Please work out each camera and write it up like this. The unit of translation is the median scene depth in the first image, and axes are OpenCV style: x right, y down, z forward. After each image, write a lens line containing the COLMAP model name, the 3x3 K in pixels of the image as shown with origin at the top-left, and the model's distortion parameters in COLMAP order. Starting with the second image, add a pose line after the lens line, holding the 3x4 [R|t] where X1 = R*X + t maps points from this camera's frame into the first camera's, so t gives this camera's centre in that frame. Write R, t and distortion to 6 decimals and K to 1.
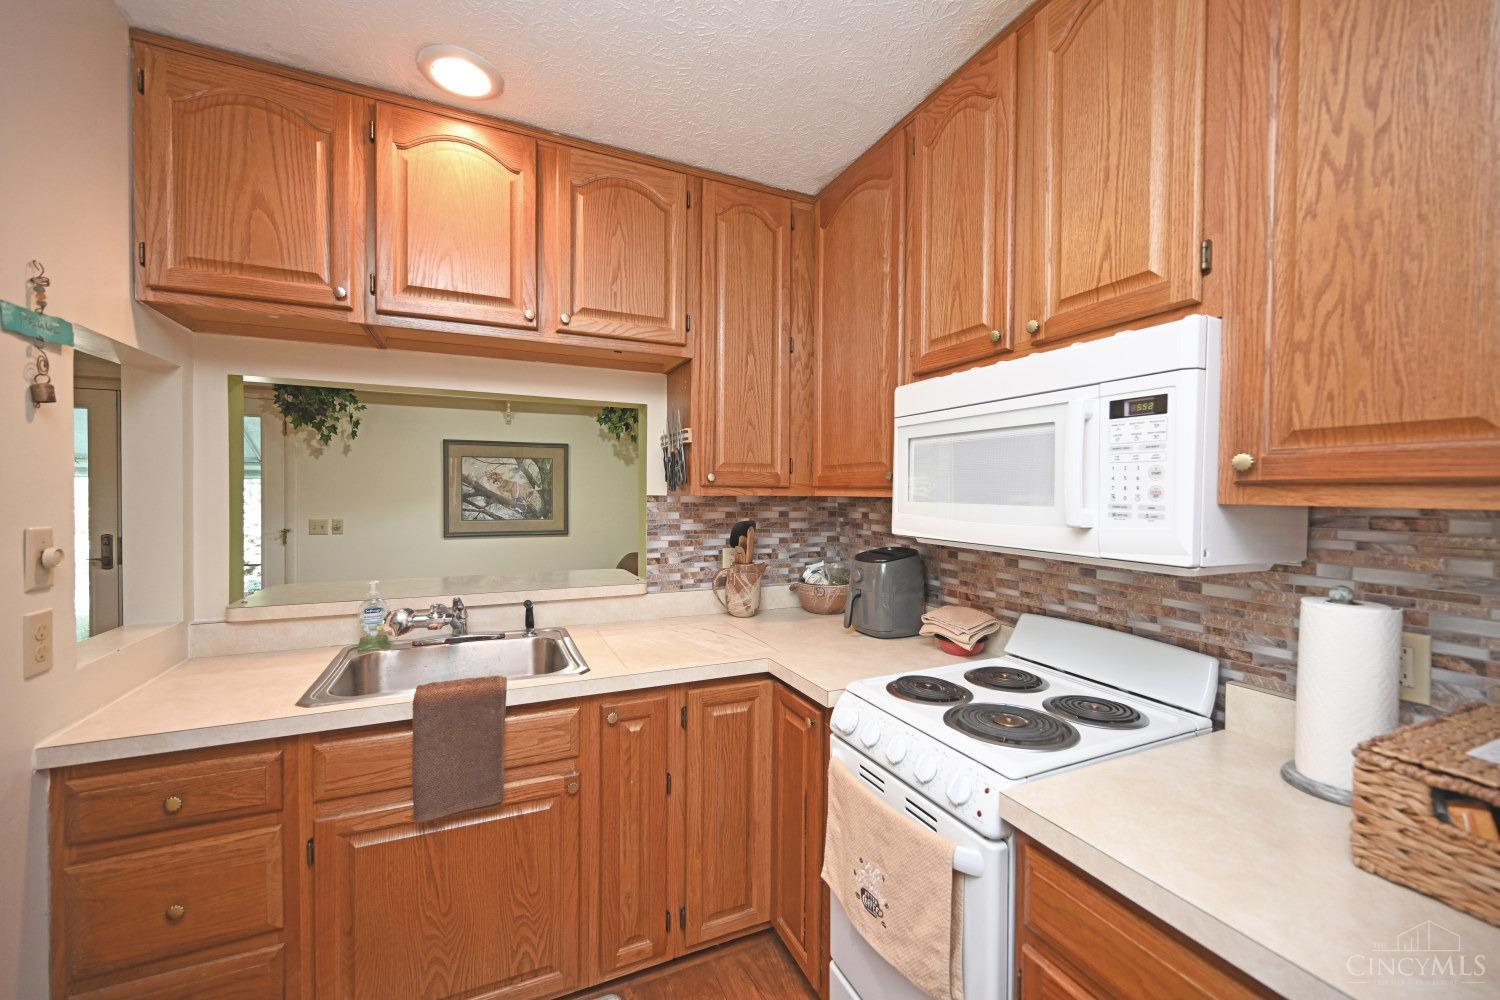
lens RADIAL K [[597.3, 0, 752.1], [0, 597.3, 501.8], [0, 0, 1]] dist [-0.000707, -0.000138]
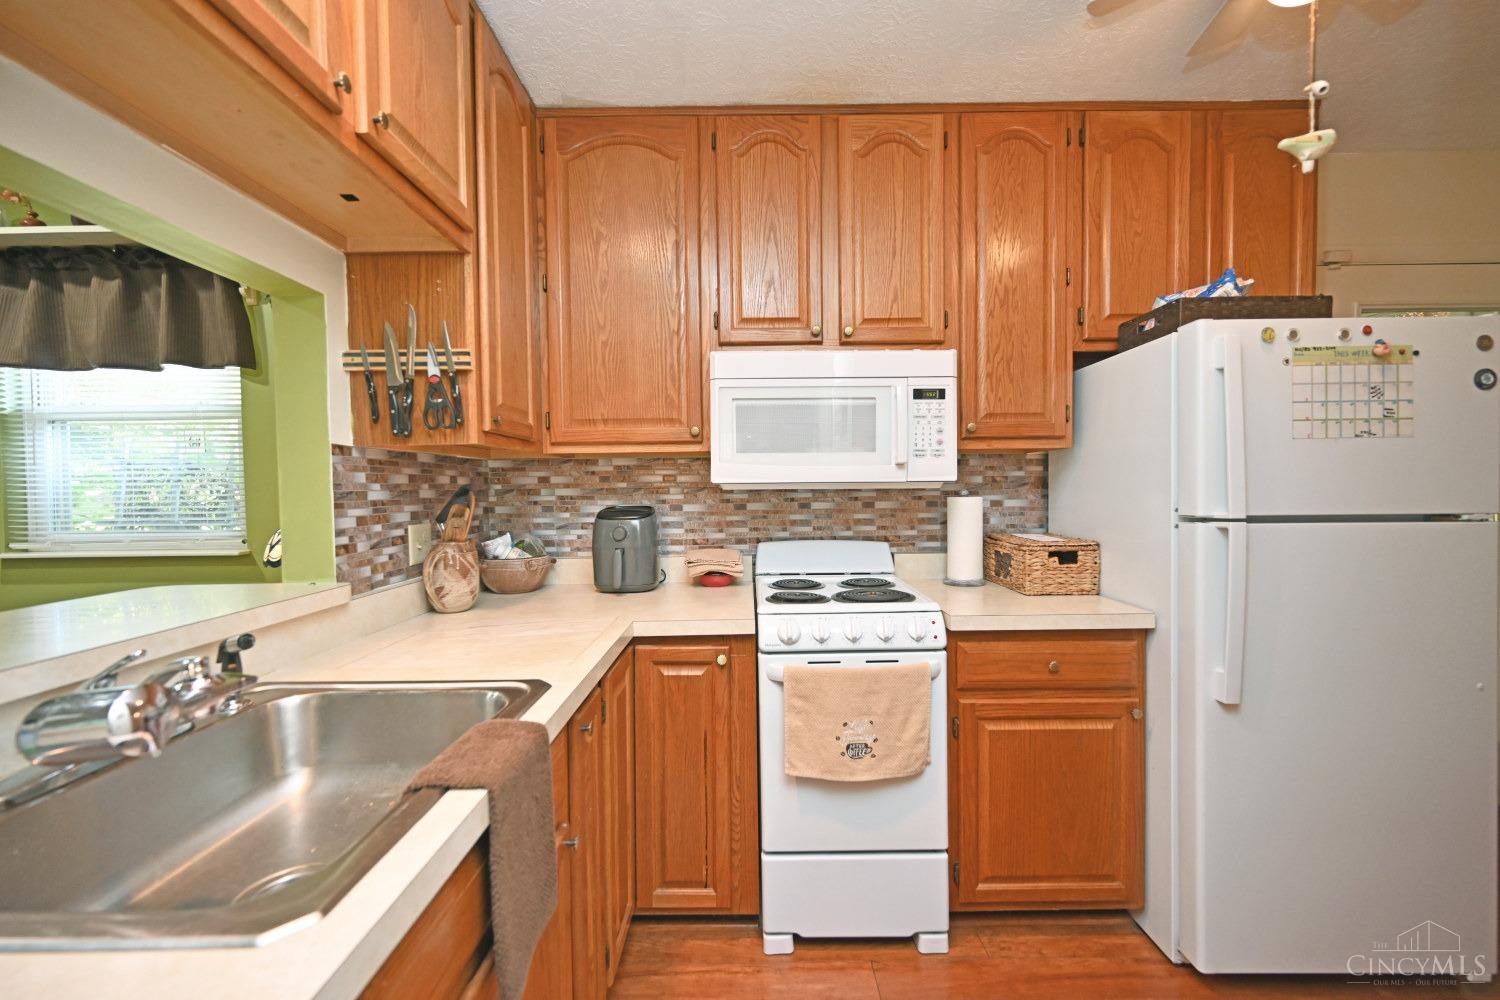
lens RADIAL K [[604.4, 0, 756.7], [0, 604.4, 504.0], [0, 0, 1]] dist [0.000725, 0.000012]
pose [[0.404648, -0.038106, 0.913678, -0.796455], [0.031792, 0.999114, 0.027589, 0.067077], [-0.913920, 0.017884, 0.405501, 0.484916]]
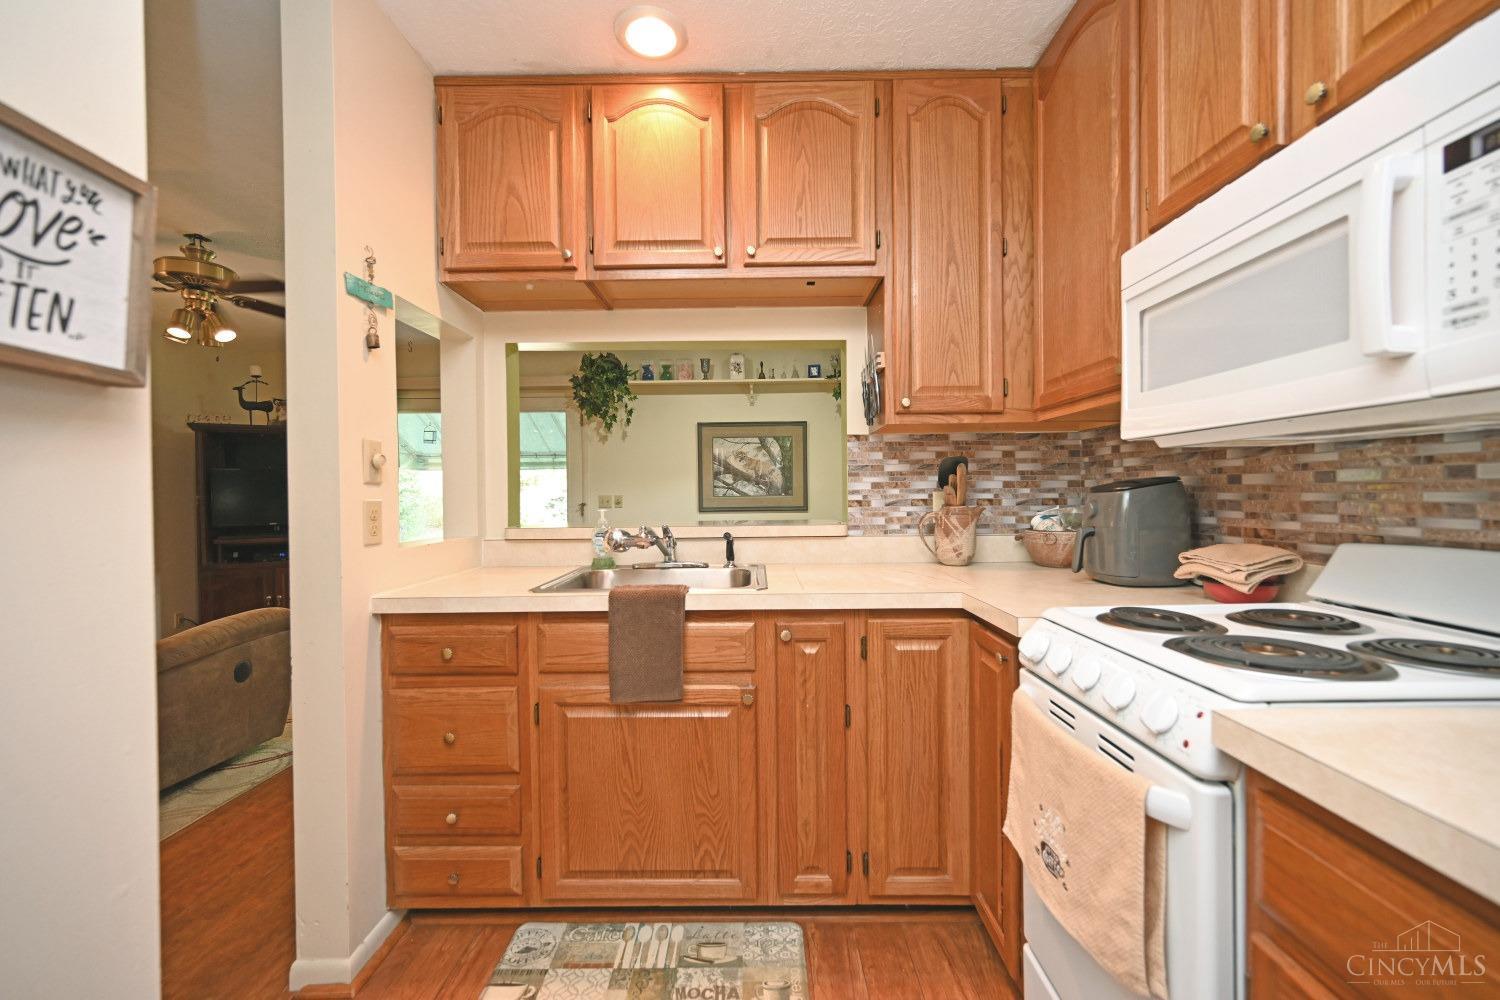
lens RADIAL K [[608.4, 0, 749.1], [0, 608.4, 502.4], [0, 0, 1]] dist [-0.001088, 0.000163]
pose [[0.904624, -0.010342, -0.426085, 0.135821], [0.009155, 0.999946, -0.004832, 0.141801], [0.426112, 0.000471, 0.904670, 0.065174]]
